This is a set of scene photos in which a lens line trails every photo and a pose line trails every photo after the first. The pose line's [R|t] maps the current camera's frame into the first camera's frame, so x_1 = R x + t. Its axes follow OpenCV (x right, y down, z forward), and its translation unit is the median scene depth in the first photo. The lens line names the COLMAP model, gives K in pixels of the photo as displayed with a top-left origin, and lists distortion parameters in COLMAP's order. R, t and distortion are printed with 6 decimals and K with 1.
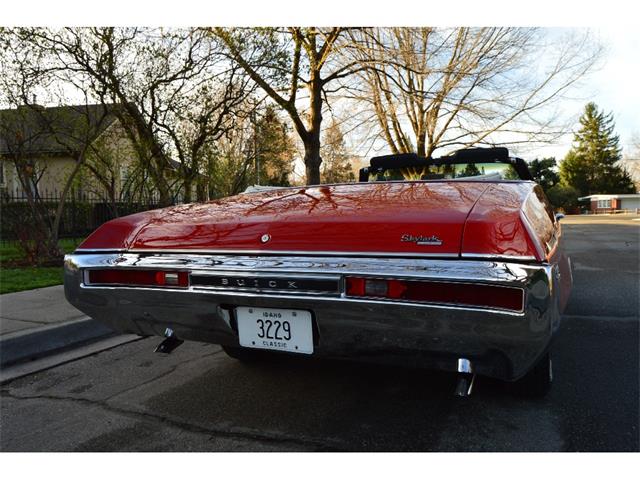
lens RADIAL K [[505.6, 0, 318.6], [0, 505.6, 237.4], [0, 0, 1]] dist [-0.023134, 0.013832]
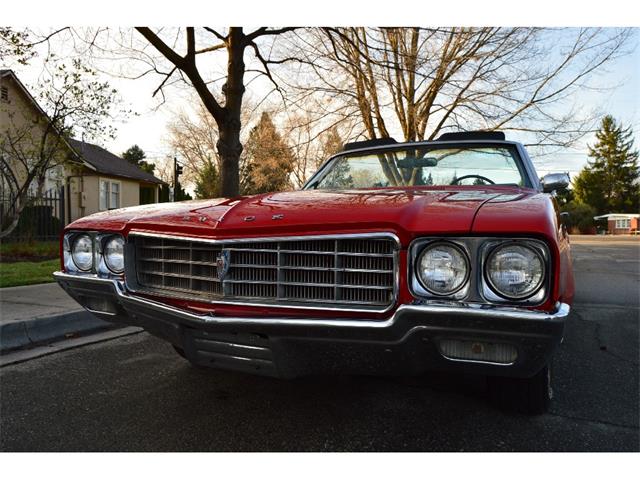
lens RADIAL K [[505.6, 0, 319.4], [0, 505.6, 237.1], [0, 0, 1]] dist [-0.023134, 0.013832]
pose [[0.999518, 0.024623, -0.018908, 0.118791], [-0.025162, 0.999268, -0.028806, -0.008107], [0.018185, 0.029268, 0.999406, 0.266819]]
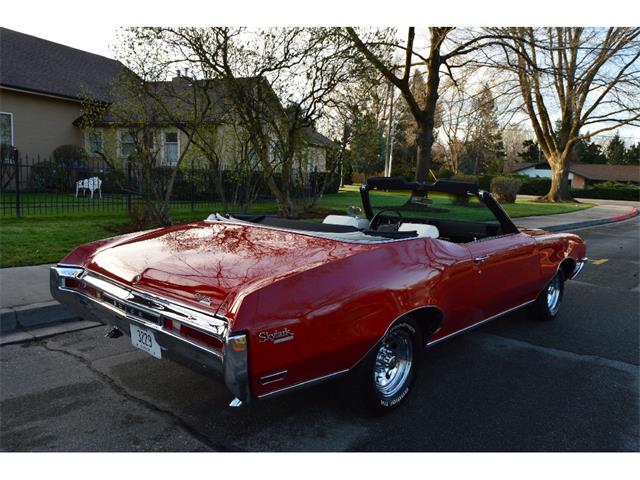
lens RADIAL K [[505.6, 0, 315.6], [0, 505.6, 241.0], [0, 0, 1]] dist [-0.023134, 0.013832]
pose [[0.955674, 0.095608, -0.278473, 0.071969], [-0.073116, 0.993246, 0.090088, -0.025312], [0.285205, -0.065734, 0.956210, -0.023637]]
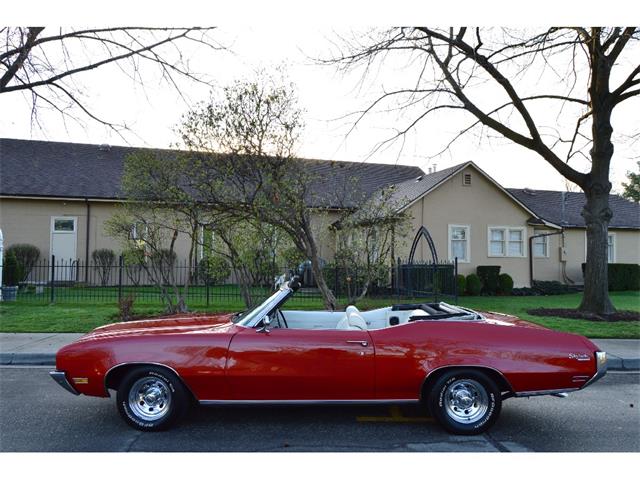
lens RADIAL K [[505.6, 0, 320.5], [0, 505.6, 239.5], [0, 0, 1]] dist [-0.023134, 0.013832]
pose [[0.406391, -0.010869, -0.913635, 0.413918], [-0.058480, 0.997570, -0.037879, -0.061841], [0.911826, 0.068823, 0.404767, 0.347765]]
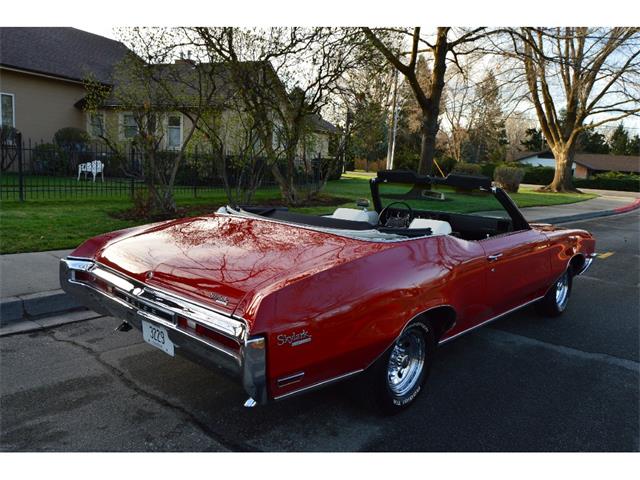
lens RADIAL K [[505.6, 0, 315.6], [0, 505.6, 239.1], [0, 0, 1]] dist [-0.023134, 0.013832]
pose [[0.953968, 0.117918, -0.275755, 0.067012], [-0.088908, 0.989323, 0.115479, -0.028197], [0.286427, -0.085646, 0.954266, -0.022704]]
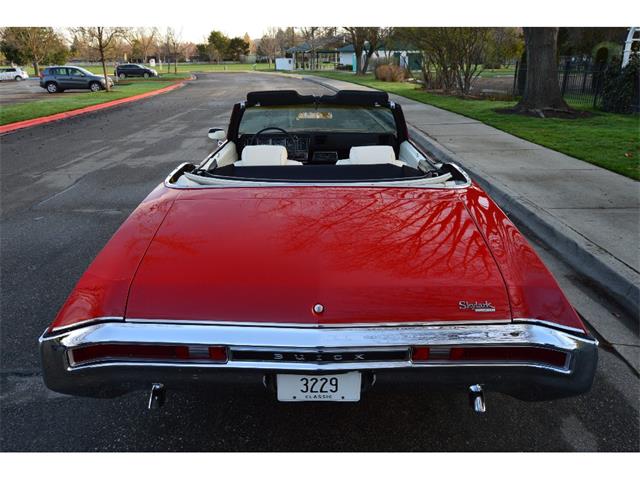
lens RADIAL K [[505.6, 0, 318.4], [0, 505.6, 241.3], [0, 0, 1]] dist [-0.023134, 0.013832]
pose [[0.901285, -0.122776, 0.415466, -0.044272], [0.001621, 0.959952, 0.280161, -0.035394], [-0.433224, -0.251832, 0.865389, 0.017703]]
